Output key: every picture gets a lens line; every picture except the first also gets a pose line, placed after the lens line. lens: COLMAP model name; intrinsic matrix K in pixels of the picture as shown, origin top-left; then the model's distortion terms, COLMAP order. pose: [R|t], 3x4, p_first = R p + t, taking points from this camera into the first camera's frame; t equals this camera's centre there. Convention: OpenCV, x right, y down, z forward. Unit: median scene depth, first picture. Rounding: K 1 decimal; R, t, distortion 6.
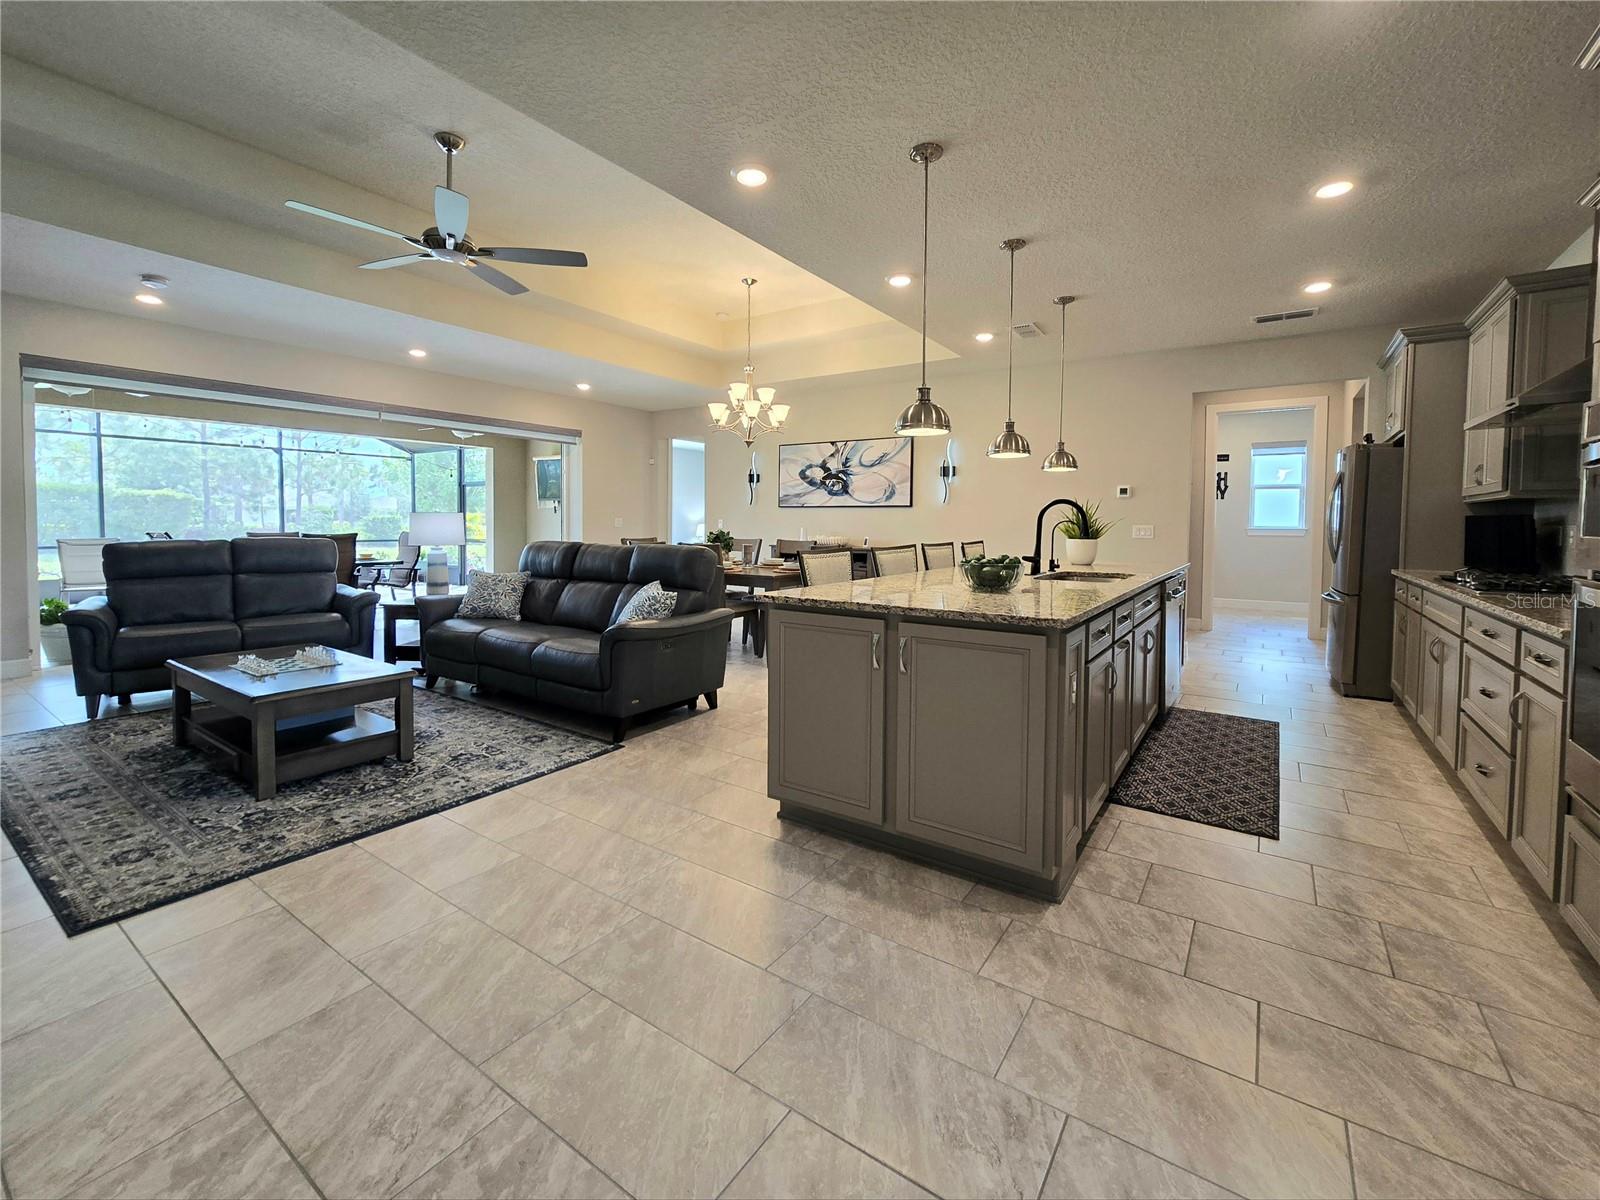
lens RADIAL K [[647.7, 0, 858.5], [0, 647.7, 544.6], [0, 0, 1]] dist [-0.005948, -0.000346]
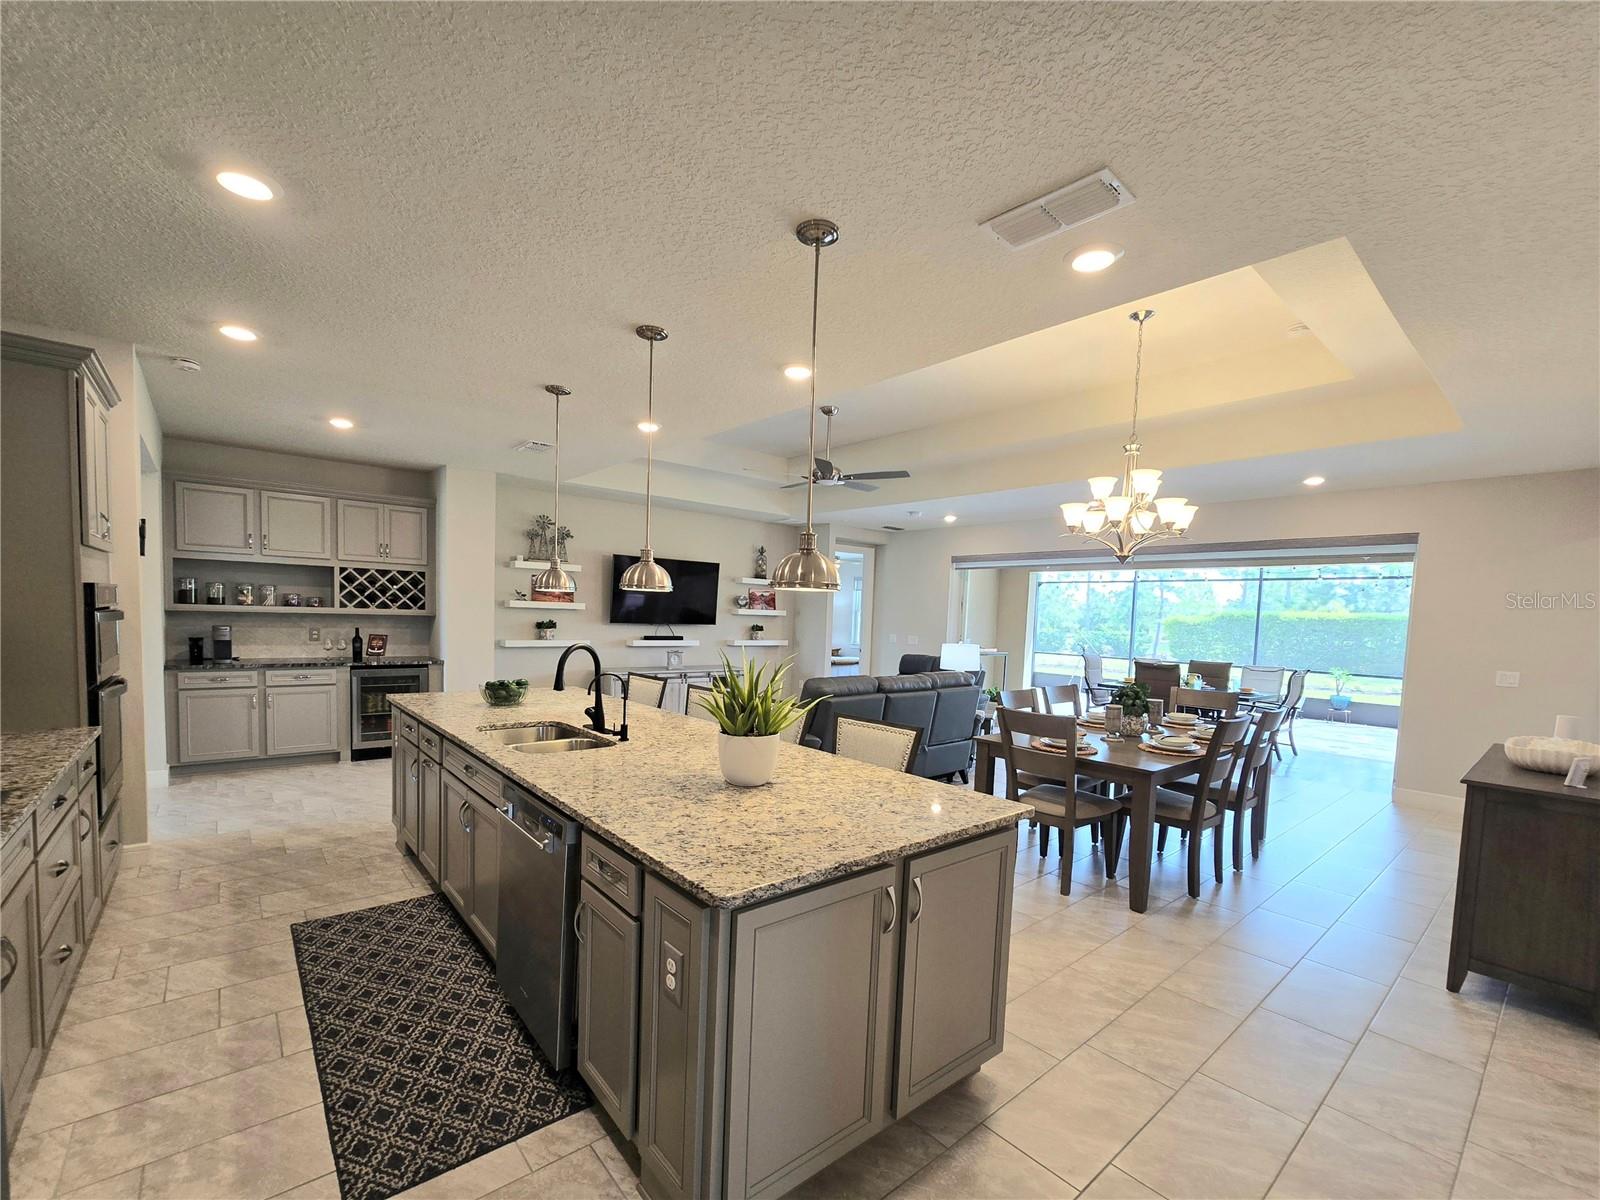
lens RADIAL K [[691.5, 0, 797.0], [0, 691.5, 656.9], [0, 0, 1]] dist [0.000795, 0.000049]
pose [[-0.306145, 0.044733, -0.950933, 0.505283], [-0.071874, 0.994958, 0.069943, -0.063946], [0.949268, 0.089760, -0.301387, 0.721917]]
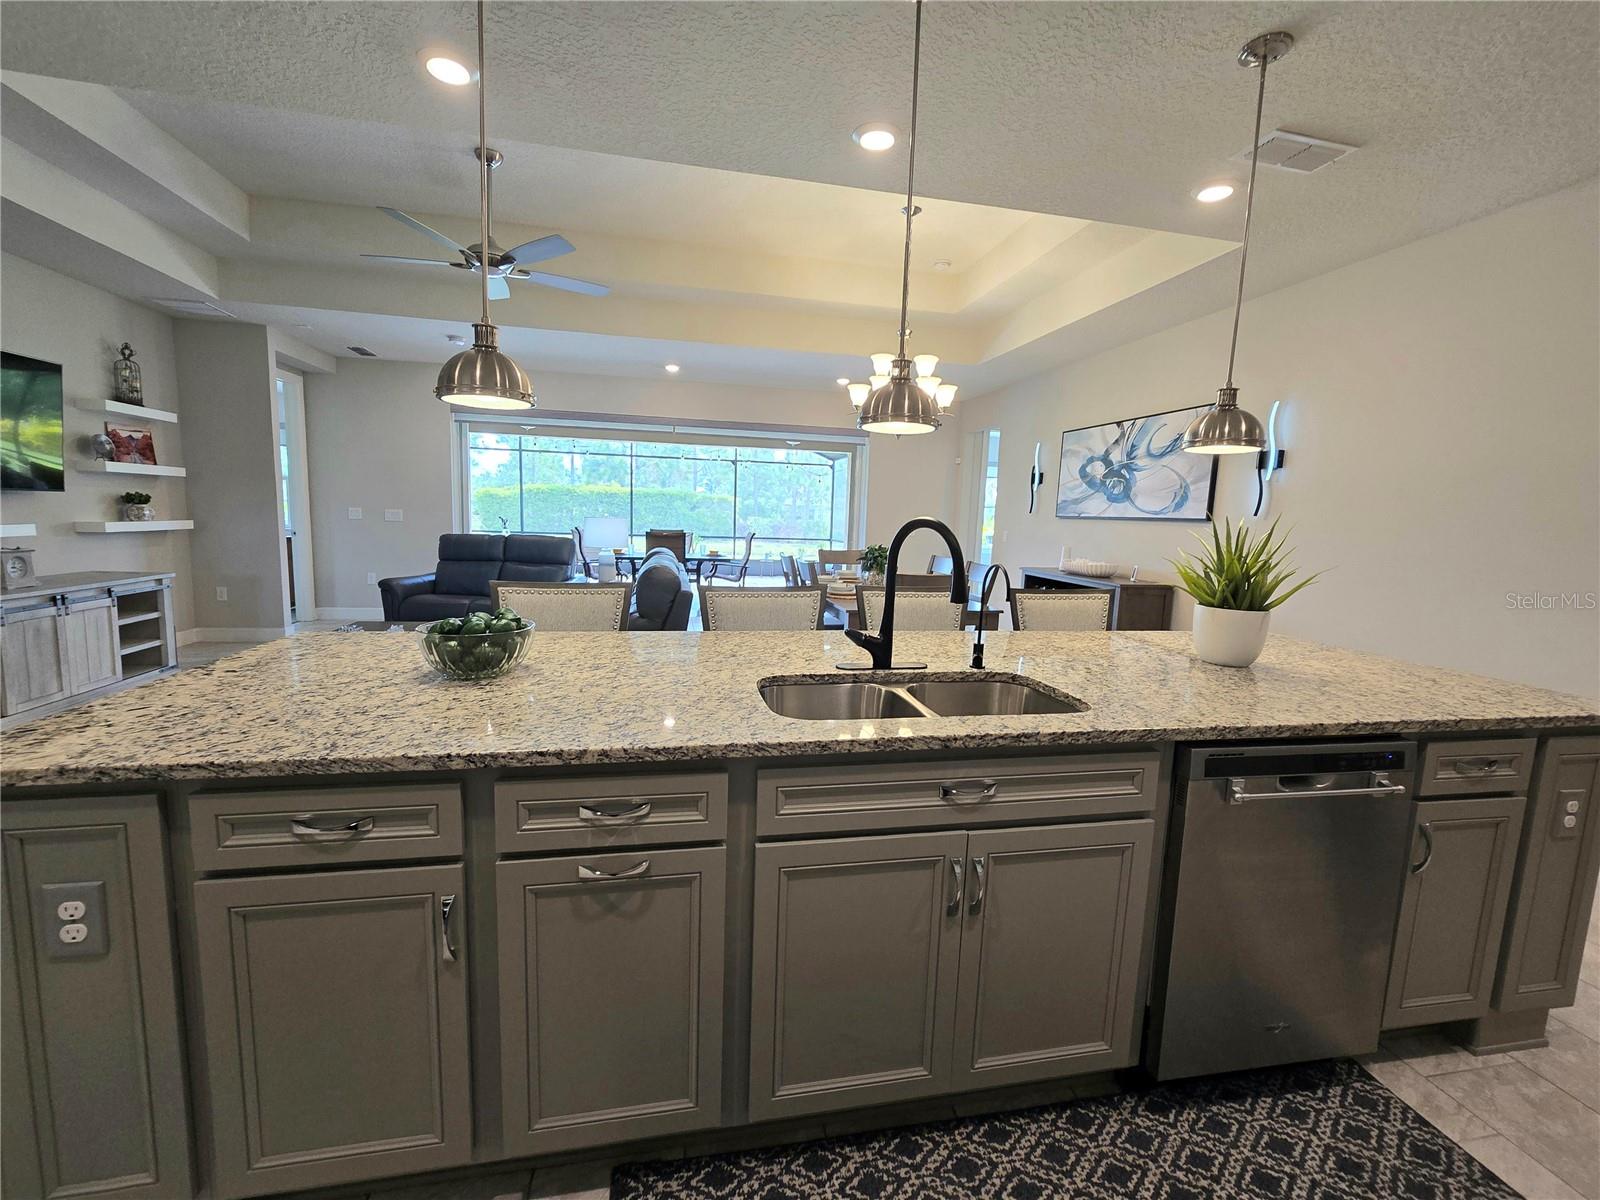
lens RADIAL K [[697.9, 0, 818.4], [0, 697.9, 601.6], [0, 0, 1]] dist [0.000342, -0.000038]
pose [[0.698585, 0.105123, -0.707763, 0.293492], [-0.054763, 0.994103, 0.093600, -0.024696], [0.713428, -0.026629, 0.700222, 0.279718]]
